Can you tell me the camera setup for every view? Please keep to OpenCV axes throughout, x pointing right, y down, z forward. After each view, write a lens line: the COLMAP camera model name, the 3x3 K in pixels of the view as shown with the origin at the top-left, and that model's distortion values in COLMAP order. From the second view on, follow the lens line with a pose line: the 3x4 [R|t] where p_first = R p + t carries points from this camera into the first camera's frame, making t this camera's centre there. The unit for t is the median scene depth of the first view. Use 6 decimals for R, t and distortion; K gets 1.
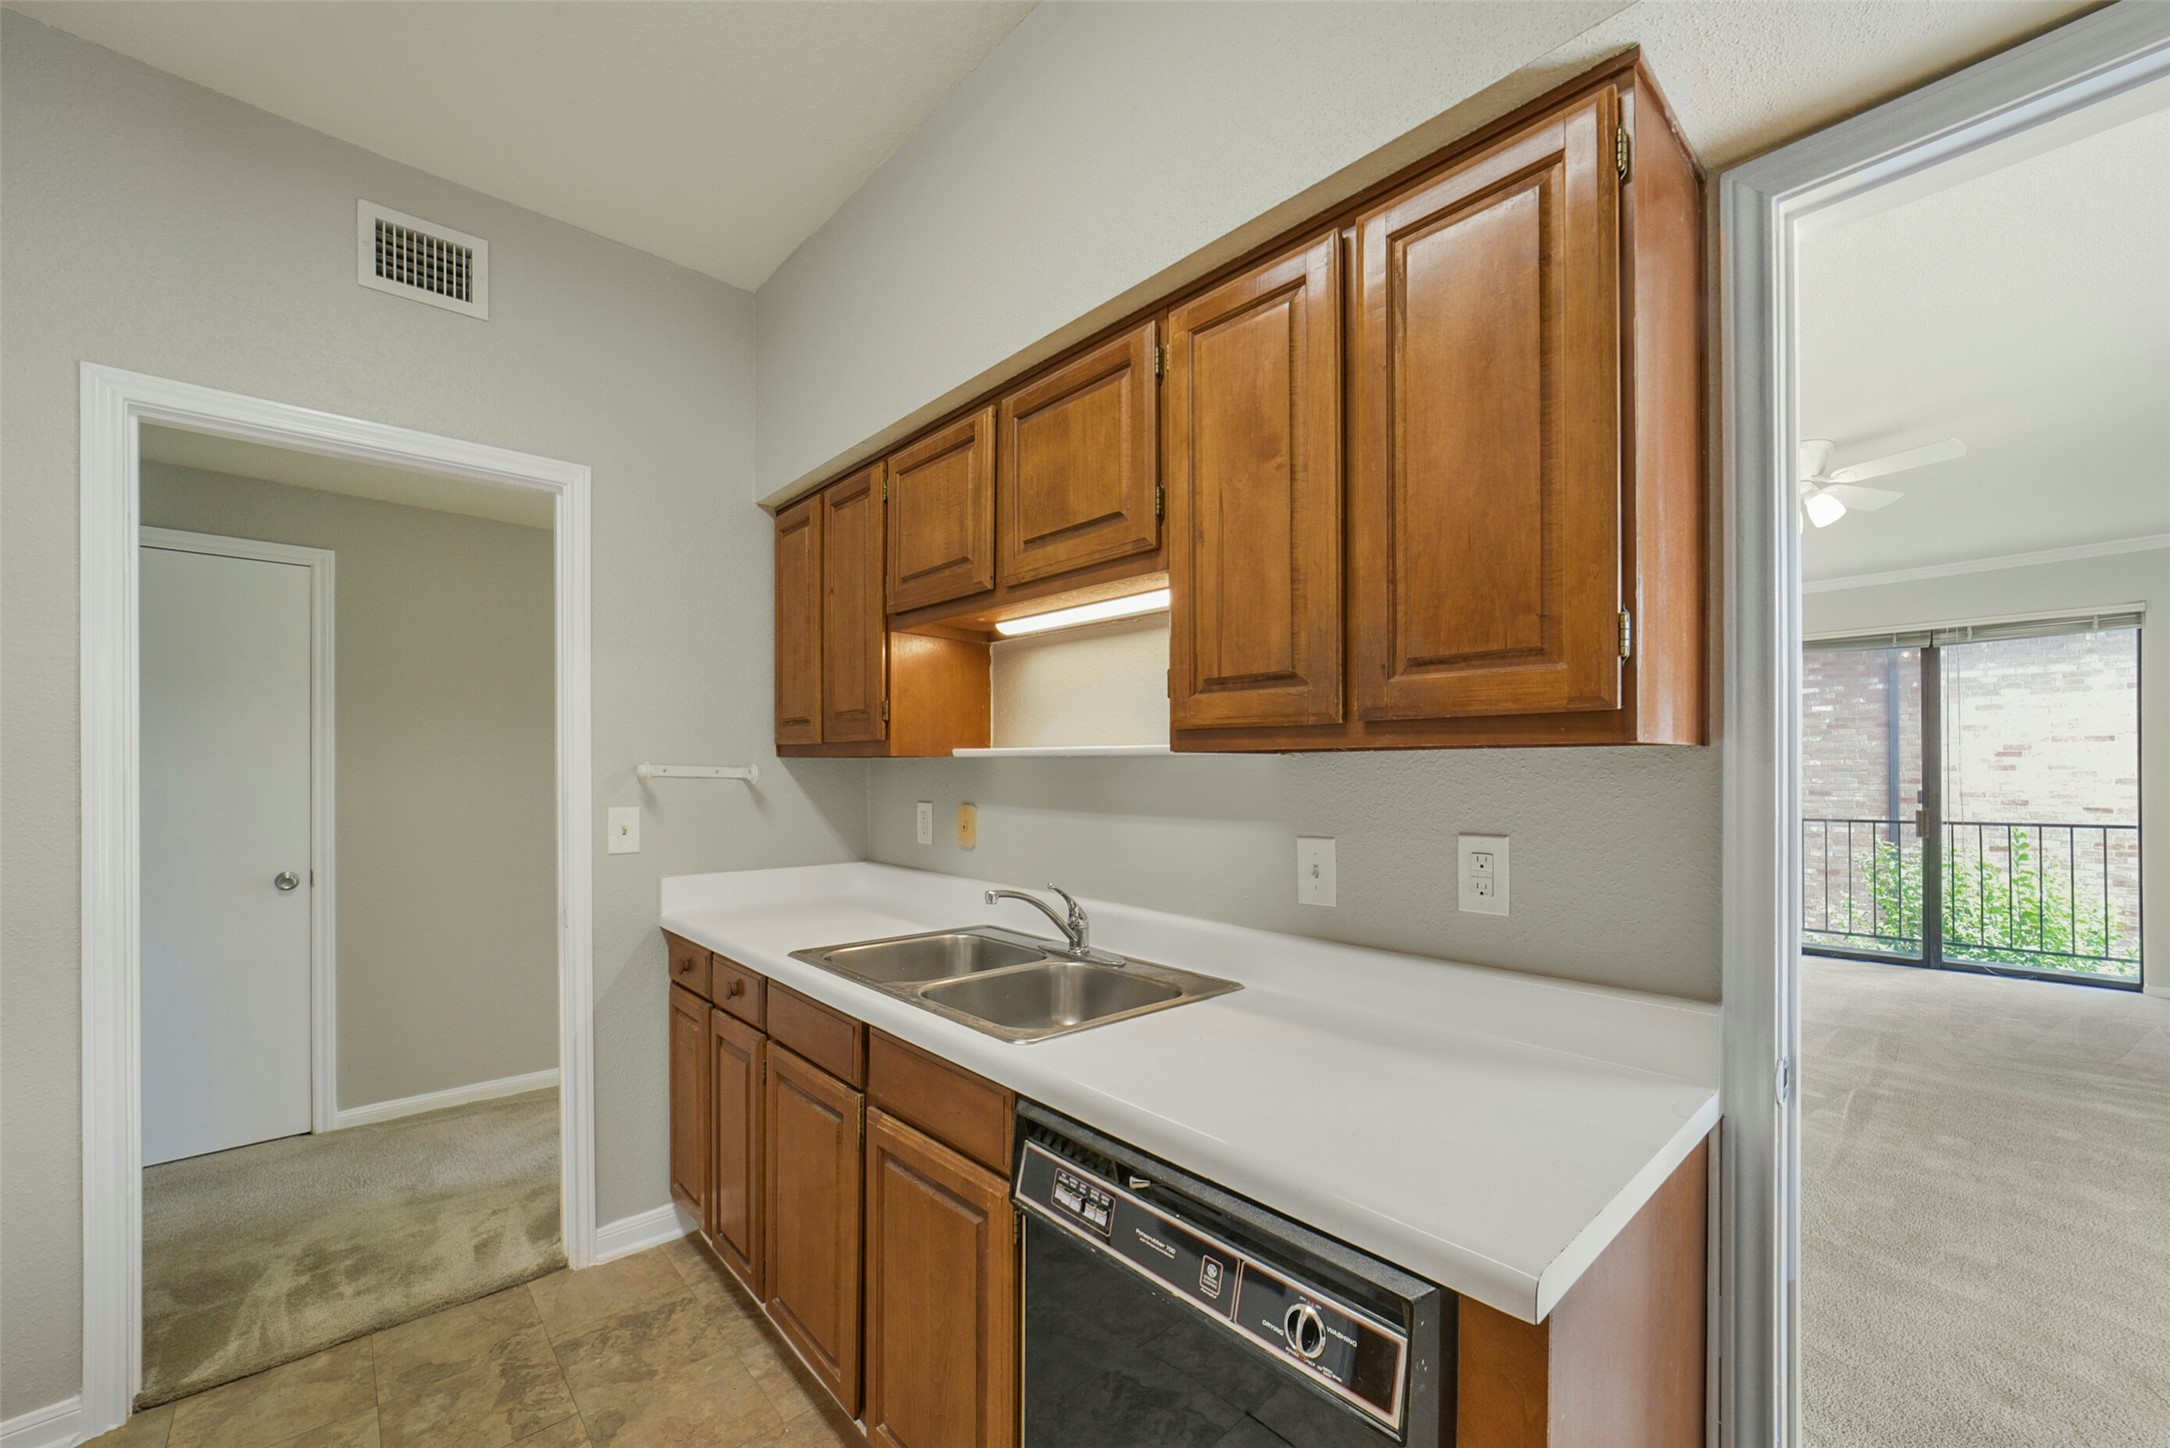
lens RADIAL K [[850.7, 0, 1083.4], [0, 850.7, 766.2], [0, 0, 1]] dist [-0.001267, -0.000039]
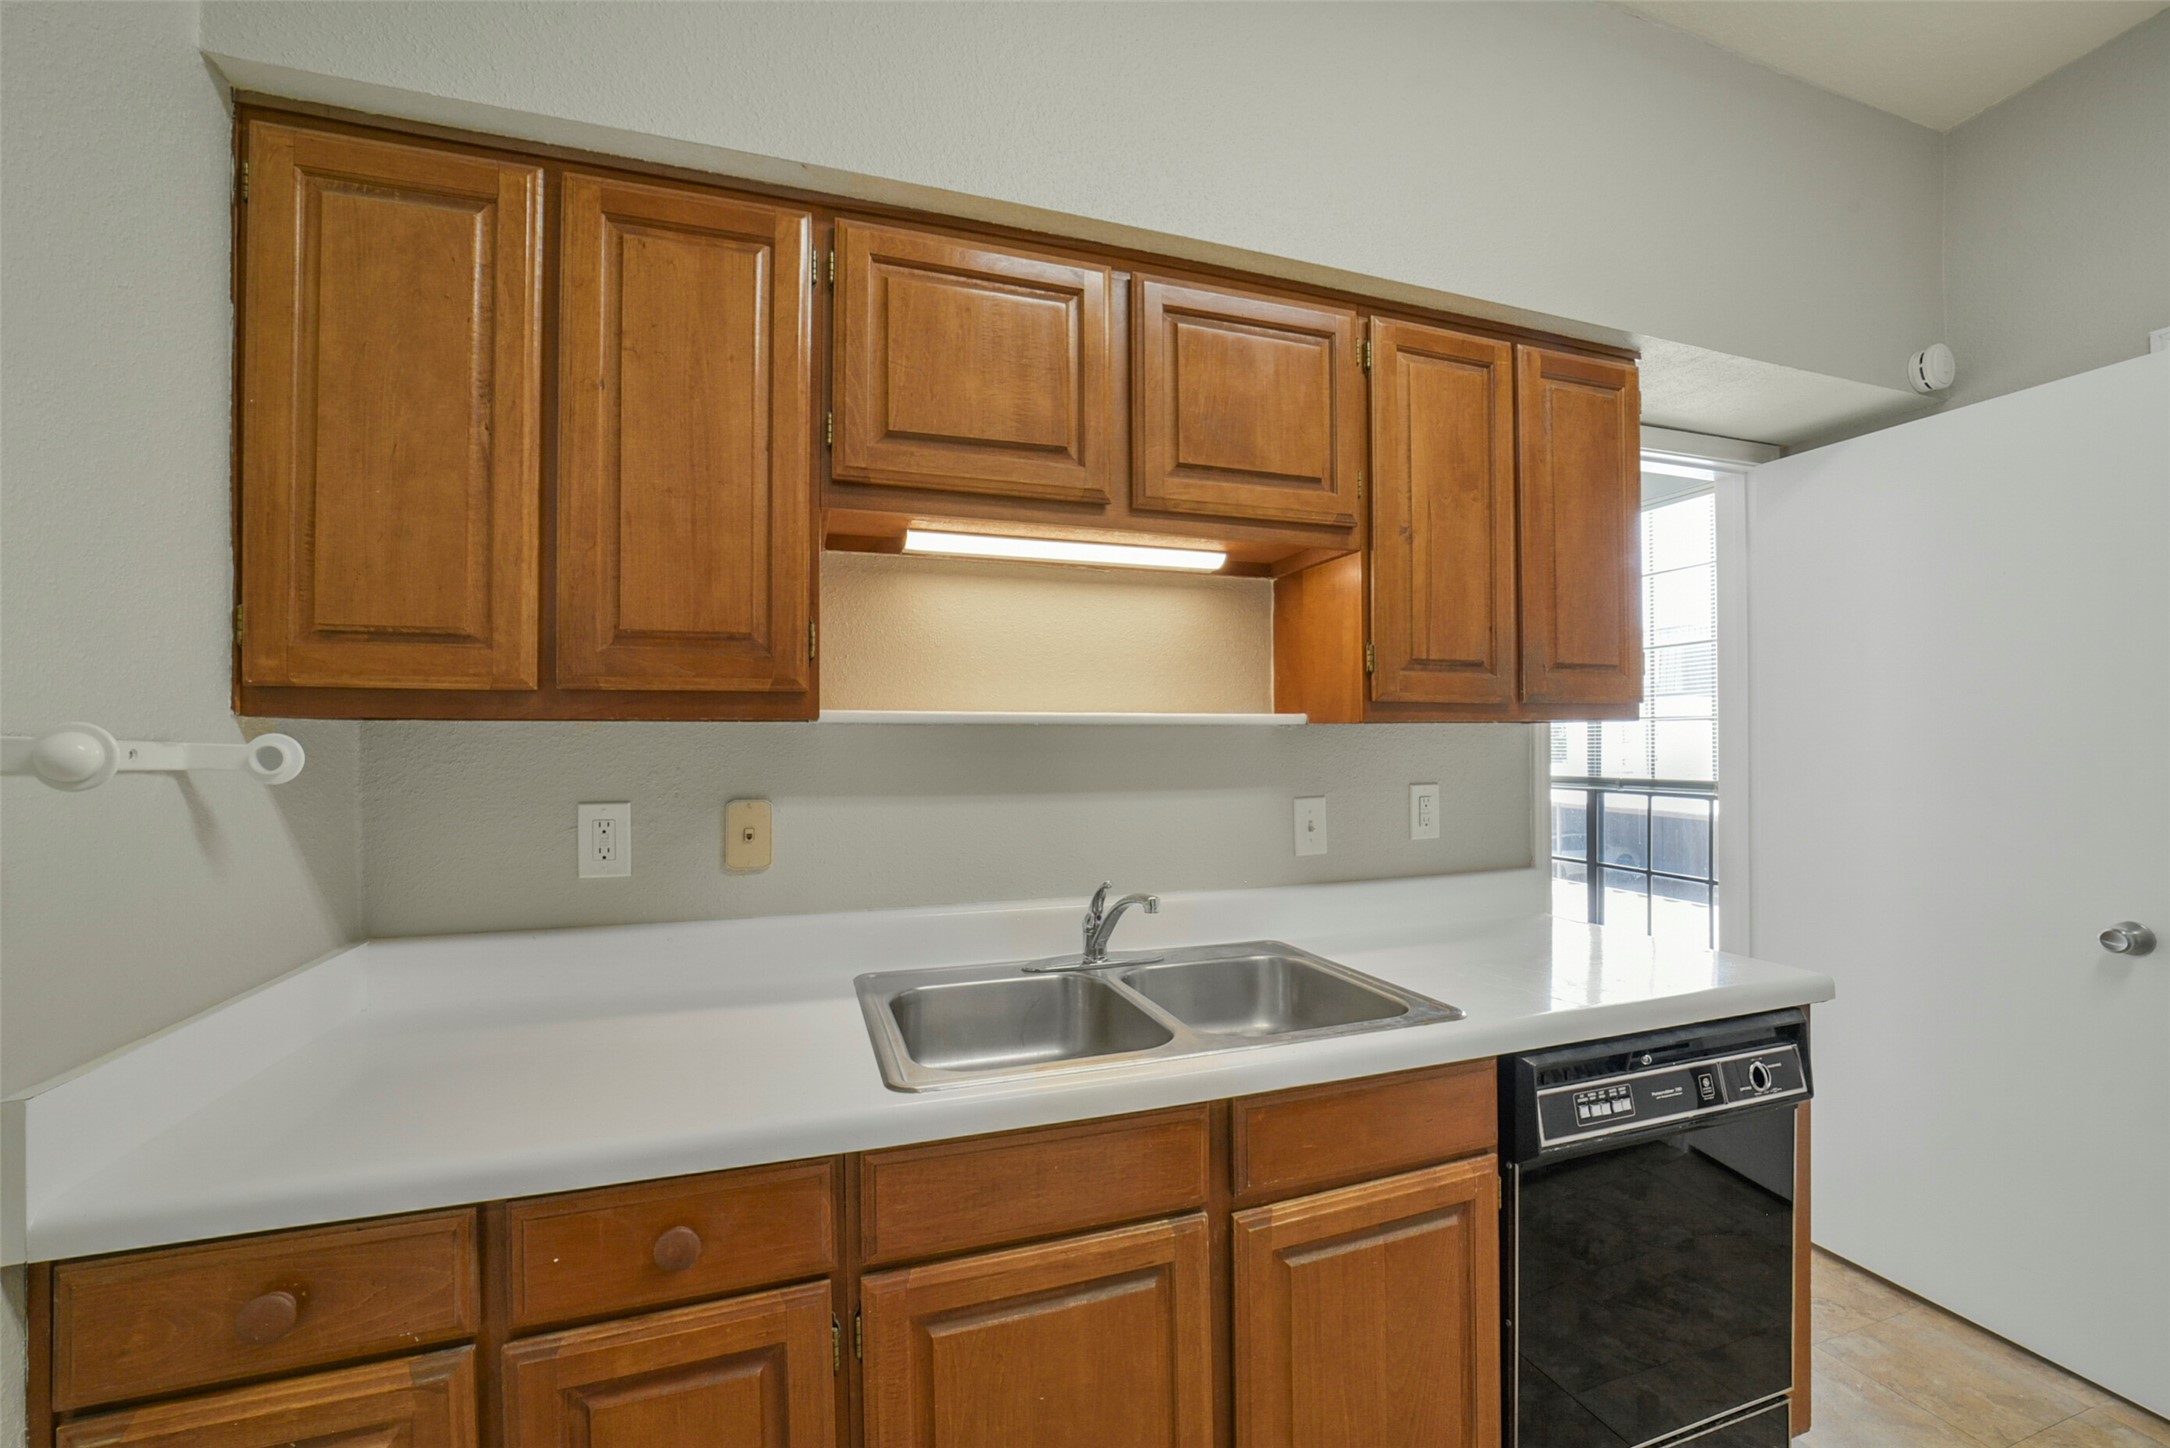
lens RADIAL K [[872.3, 0, 1079.7], [0, 872.3, 738.4], [0, 0, 1]] dist [-0.028394, 0.007409]
pose [[0.407749, -0.001518, 0.913093, -0.650425], [0.003598, 0.999994, 0.000056, 0.001270], [-0.913087, 0.003262, 0.407751, 0.552956]]
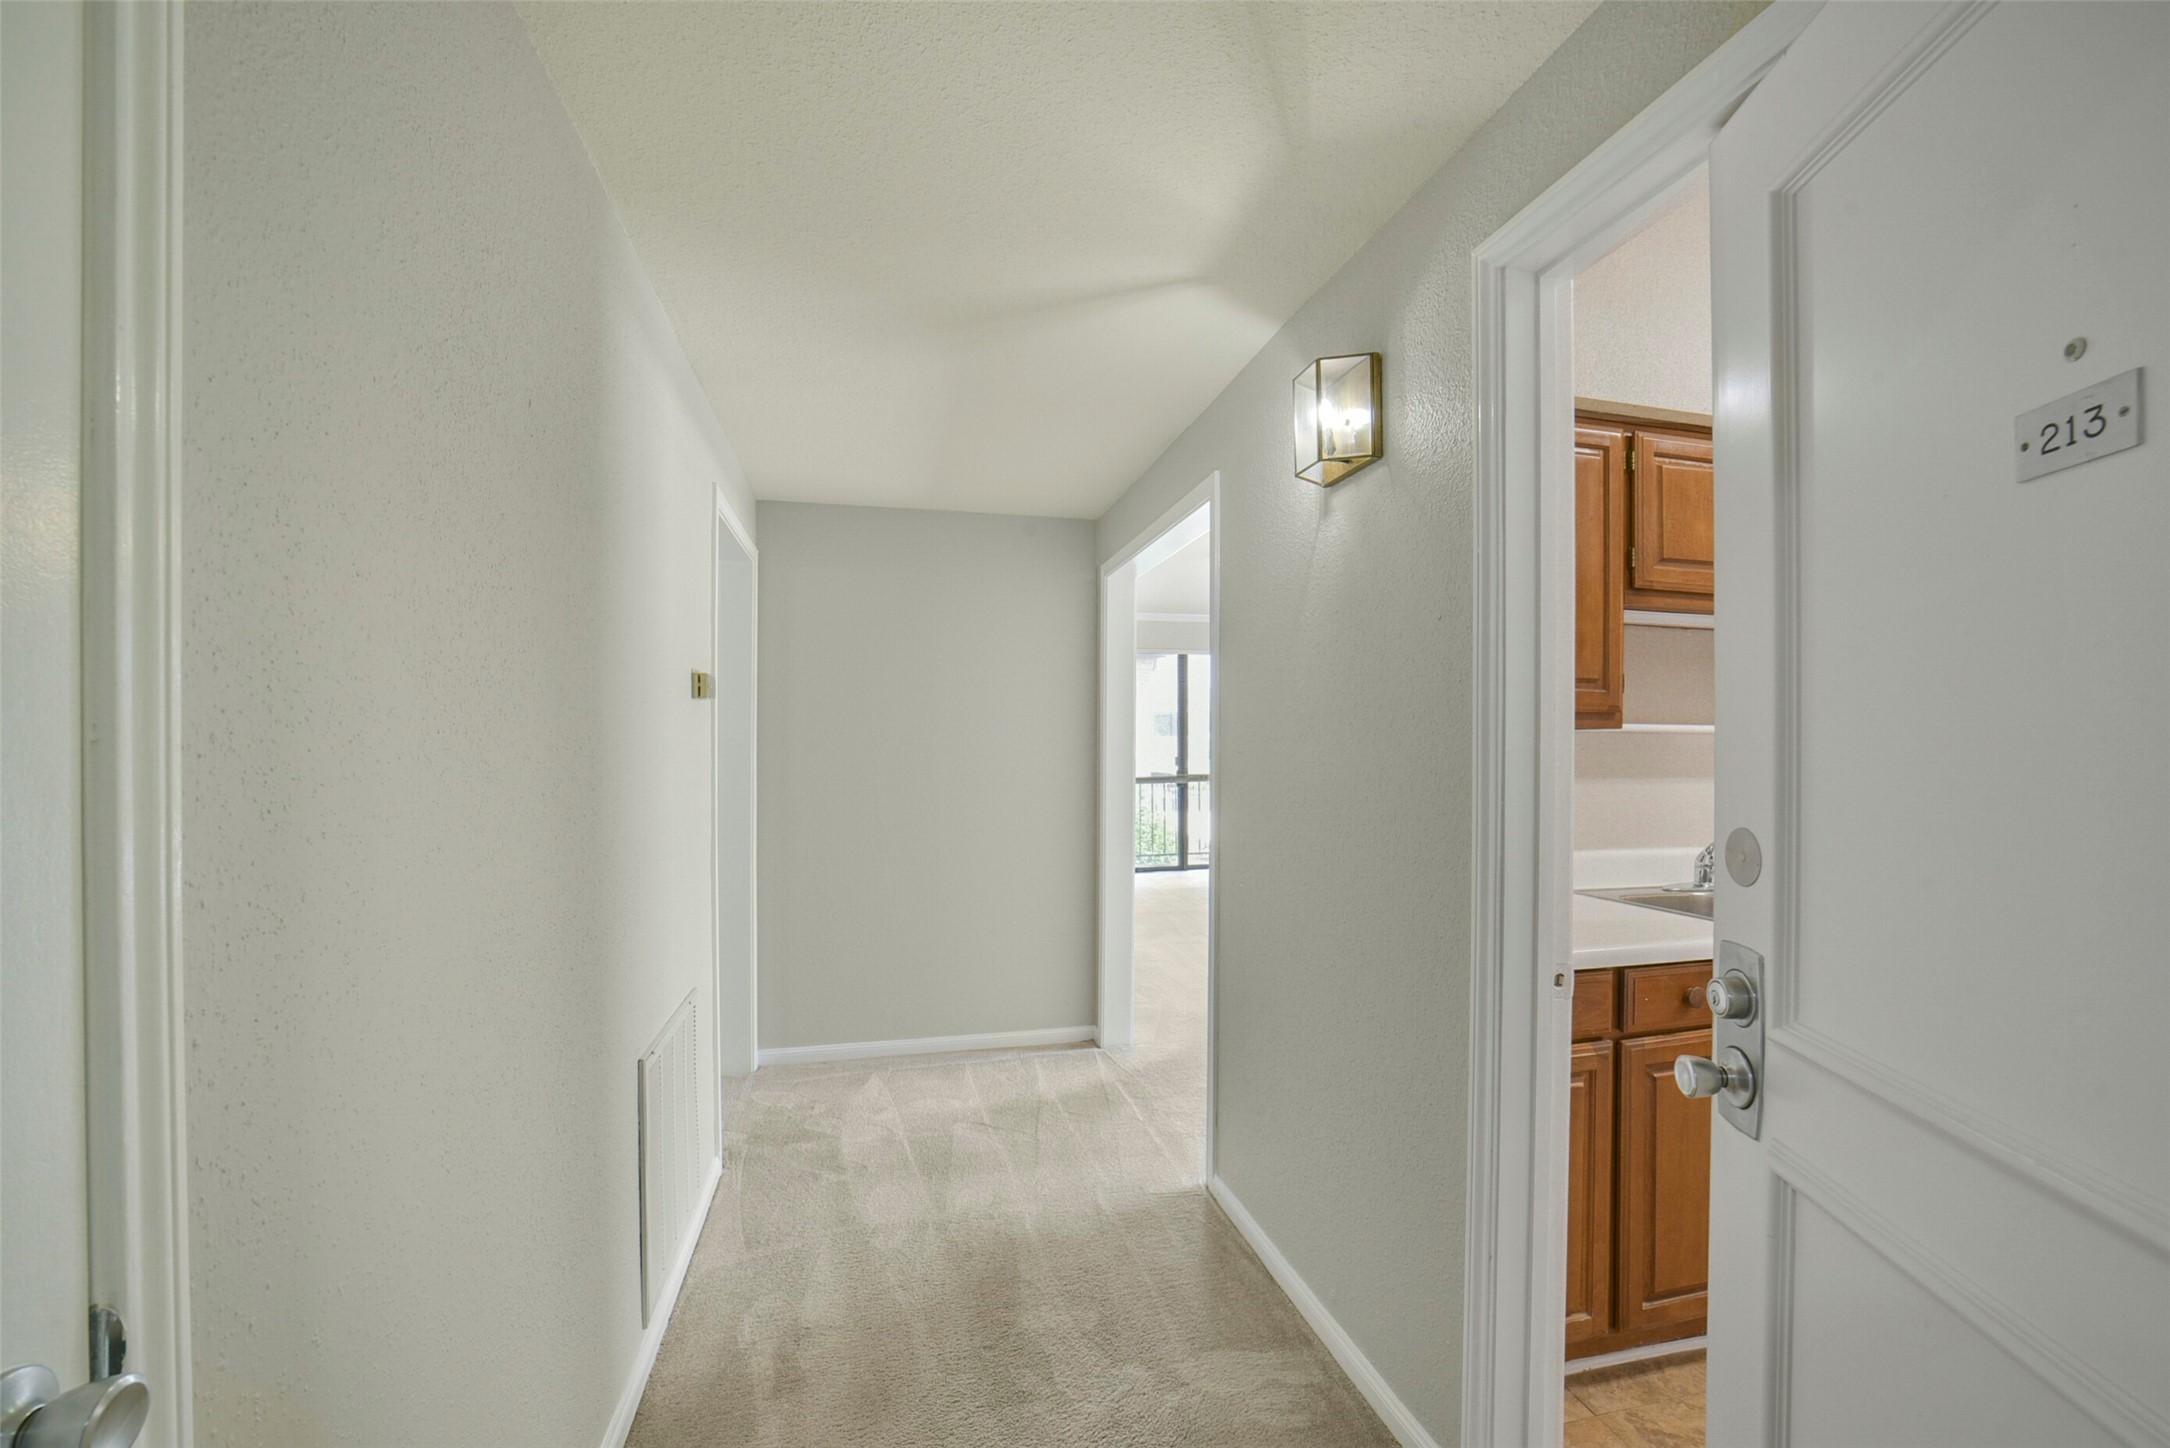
lens RADIAL K [[862.6, 0, 1084.0], [0, 862.6, 740.8], [0, 0, 1]] dist [-0.025945, 0.000122]
pose [[0.485597, 0.003975, 0.874174, -1.298736], [-0.015011, 0.999880, 0.003792, 0.006848], [-0.874054, -0.014963, 0.485599, 0.989794]]
